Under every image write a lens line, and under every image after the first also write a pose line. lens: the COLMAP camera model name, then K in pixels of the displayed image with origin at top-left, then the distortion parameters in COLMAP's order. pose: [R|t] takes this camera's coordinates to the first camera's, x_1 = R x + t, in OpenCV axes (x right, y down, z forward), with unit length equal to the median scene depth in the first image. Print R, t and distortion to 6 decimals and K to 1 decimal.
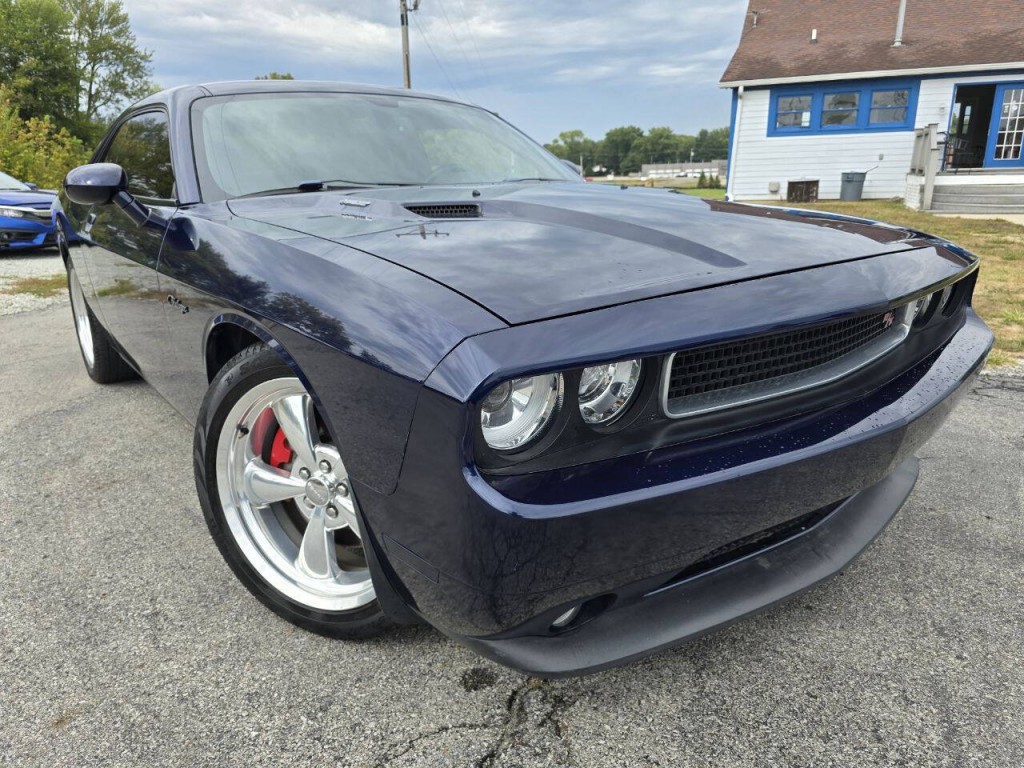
lens RADIAL K [[703.5, 0, 517.3], [0, 703.5, 386.3], [0, 0, 1]] dist [0.052341, -0.052277]
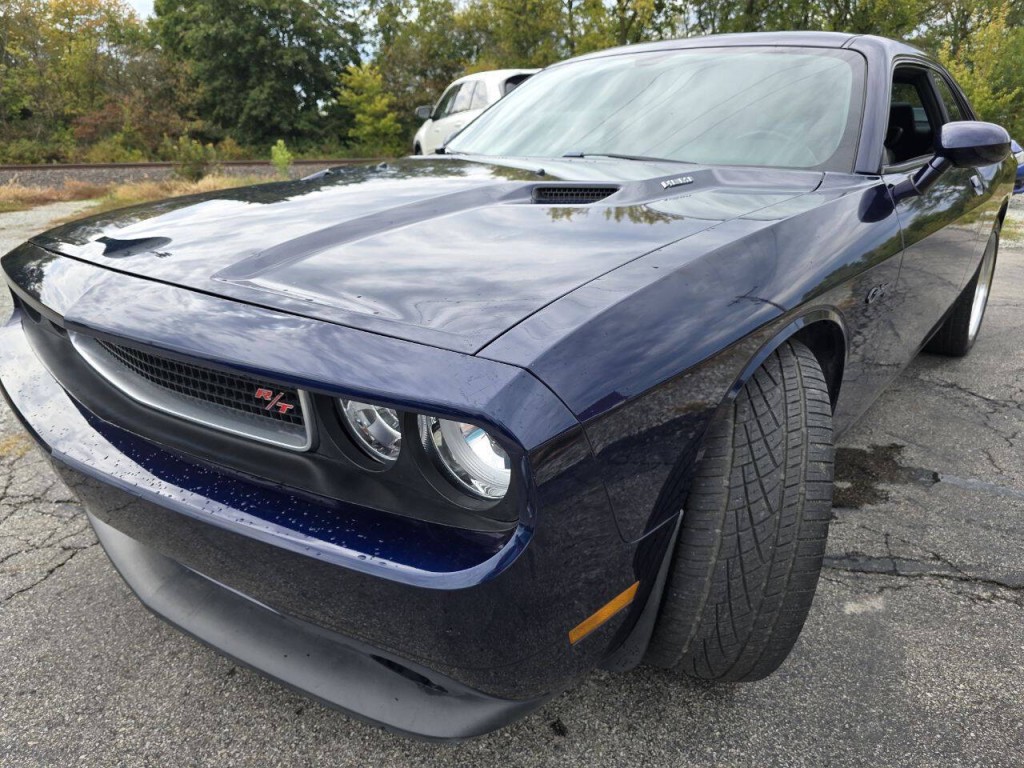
lens RADIAL K [[703.5, 0, 530.9], [0, 703.5, 376.9], [0, 0, 1]] dist [0.052341, -0.052277]
pose [[0.204734, 0.341318, -0.917380, 1.287881], [-0.285273, 0.917352, 0.277643, -0.400071], [0.936324, 0.204860, 0.285182, 1.137949]]
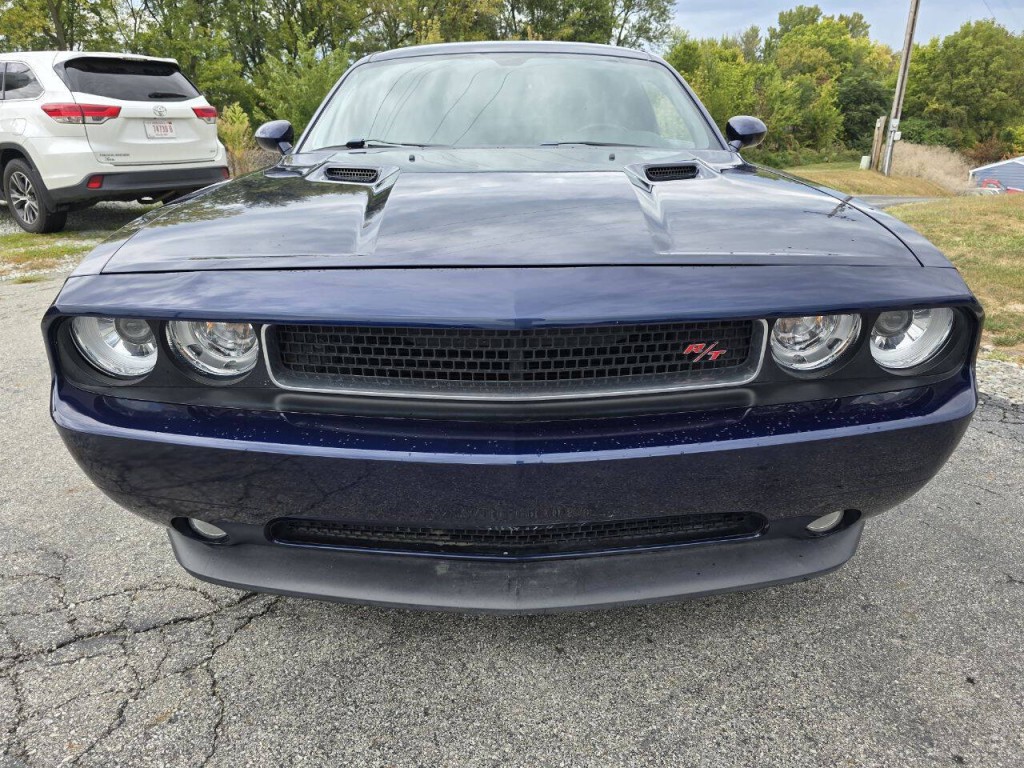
lens RADIAL K [[703.5, 0, 494.7], [0, 703.5, 384.6], [0, 0, 1]] dist [0.052341, -0.052277]
pose [[0.785288, 0.229146, -0.575165, 0.873541], [-0.187095, 0.973385, 0.132351, -0.127196], [0.590185, 0.003677, 0.807260, 0.266172]]
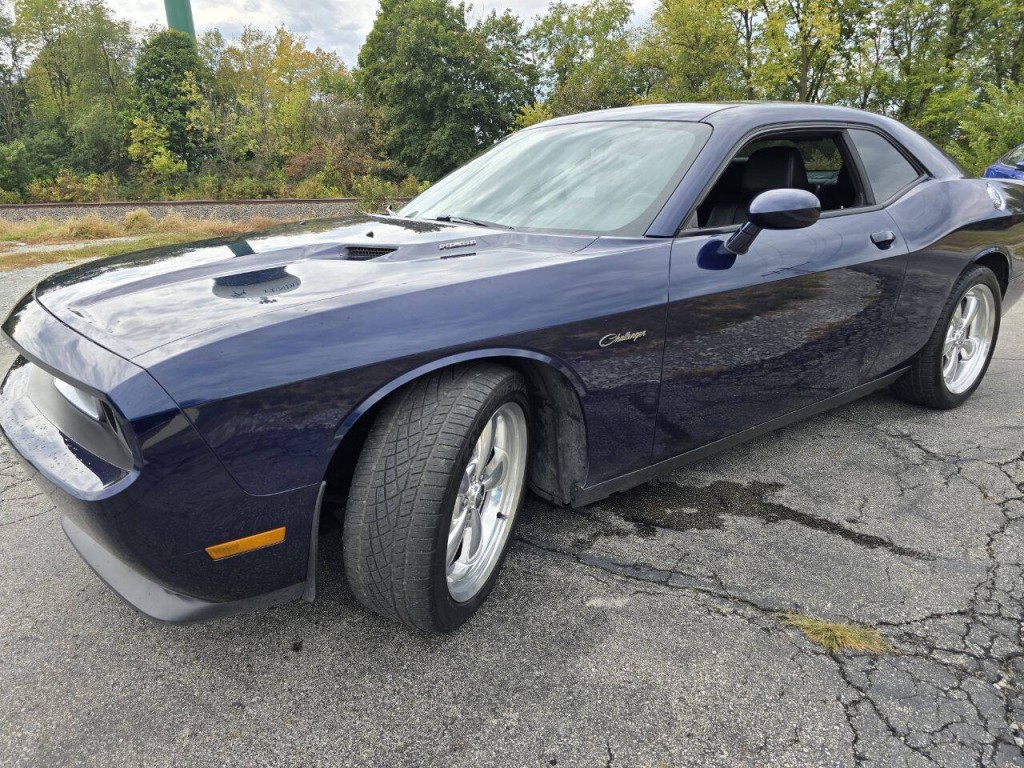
lens RADIAL K [[703.5, 0, 521.7], [0, 703.5, 382.0], [0, 0, 1]] dist [0.052341, -0.052277]
pose [[-0.039251, 0.313301, -0.948842, 1.298768], [-0.274711, 0.909600, 0.311708, -0.408254], [0.960725, 0.272892, 0.050364, 1.156574]]
